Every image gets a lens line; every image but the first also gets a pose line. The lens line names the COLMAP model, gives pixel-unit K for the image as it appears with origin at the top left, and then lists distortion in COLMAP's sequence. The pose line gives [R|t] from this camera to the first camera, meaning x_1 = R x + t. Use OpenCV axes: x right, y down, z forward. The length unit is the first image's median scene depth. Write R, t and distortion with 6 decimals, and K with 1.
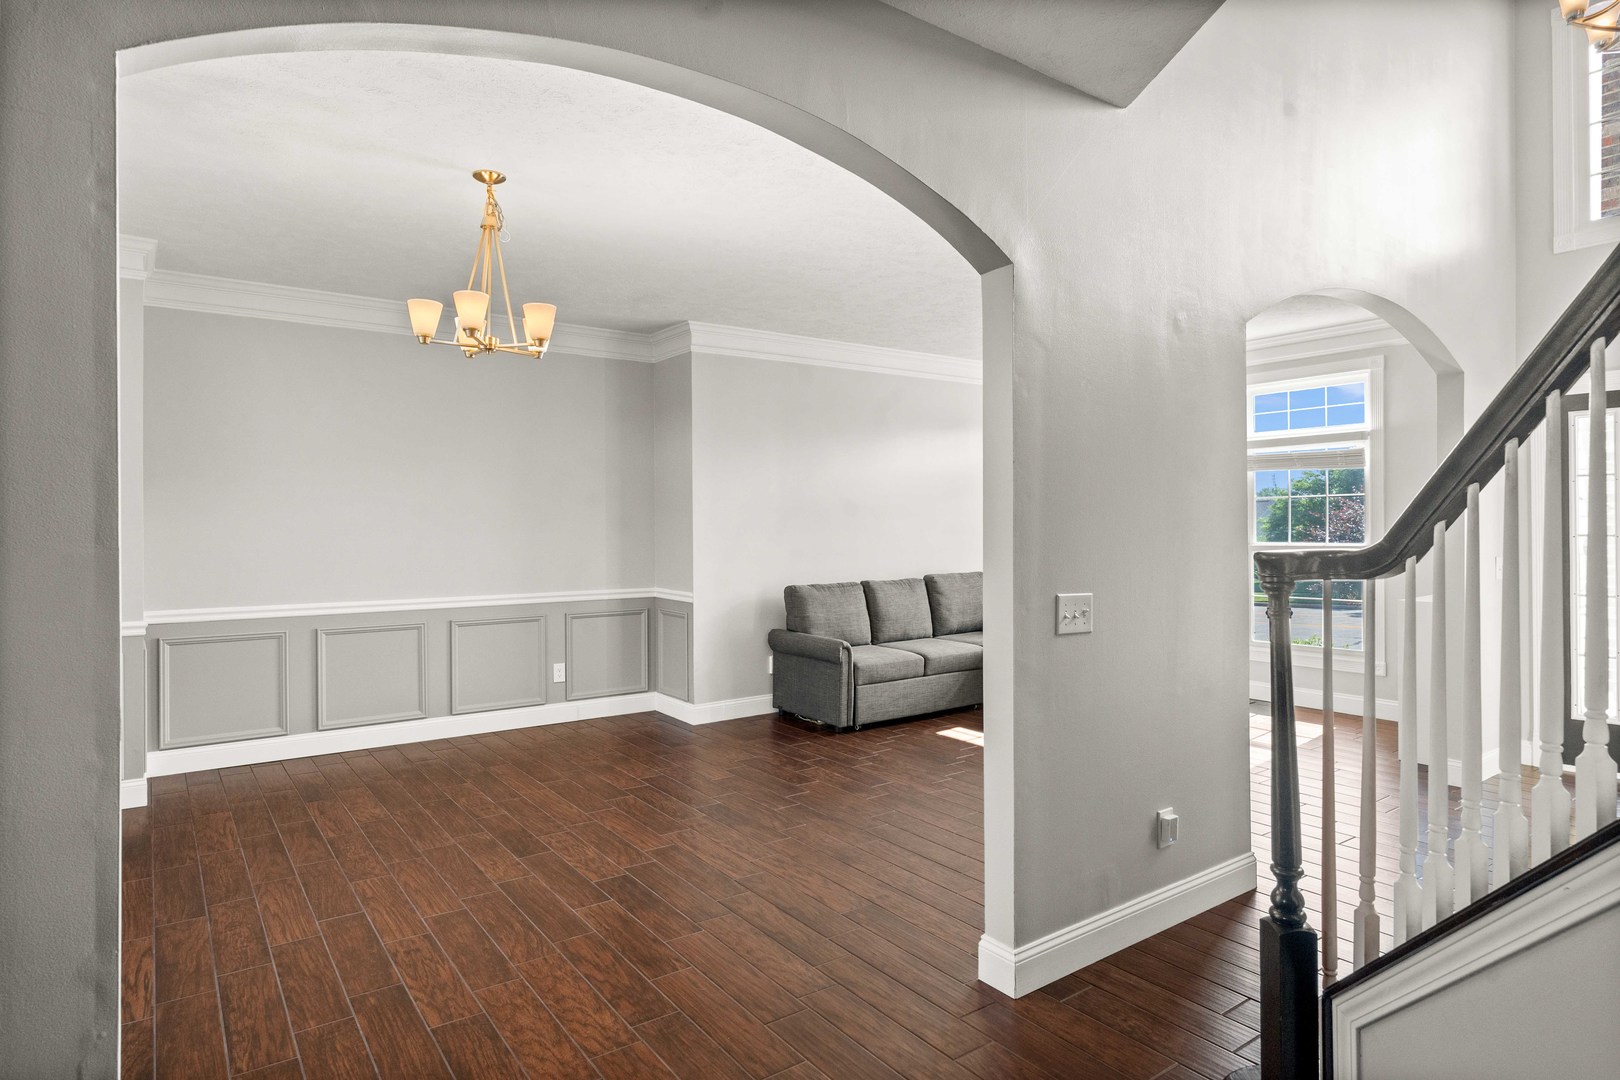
lens RADIAL K [[914.1, 0, 816.3], [0, 914.1, 539.8], [0, 0, 1]] dist [-0.004700, 0.000425]
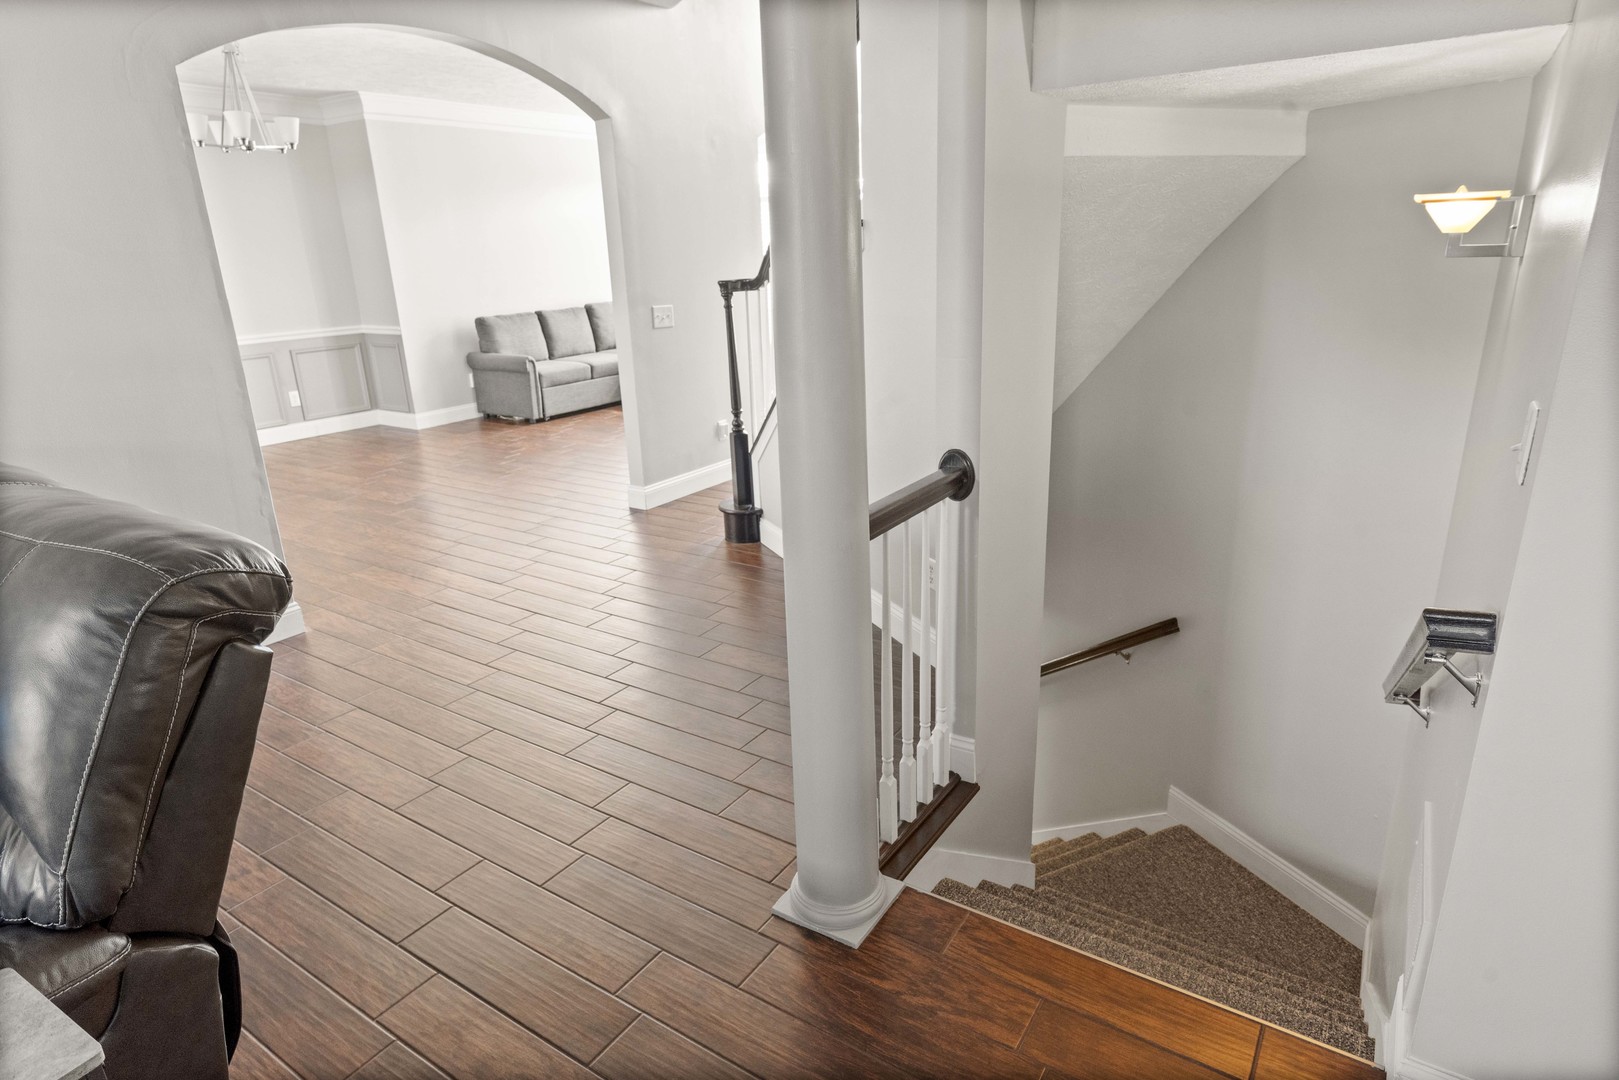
lens RADIAL K [[913.5, 0, 815.7], [0, 913.5, 539.8], [0, 0, 1]] dist [-0.004700, 0.000425]
pose [[0.937486, -0.130295, 0.322712, -0.041305], [0.033677, 0.956885, 0.288510, -0.005196], [-0.346390, -0.259606, 0.901454, -0.424511]]
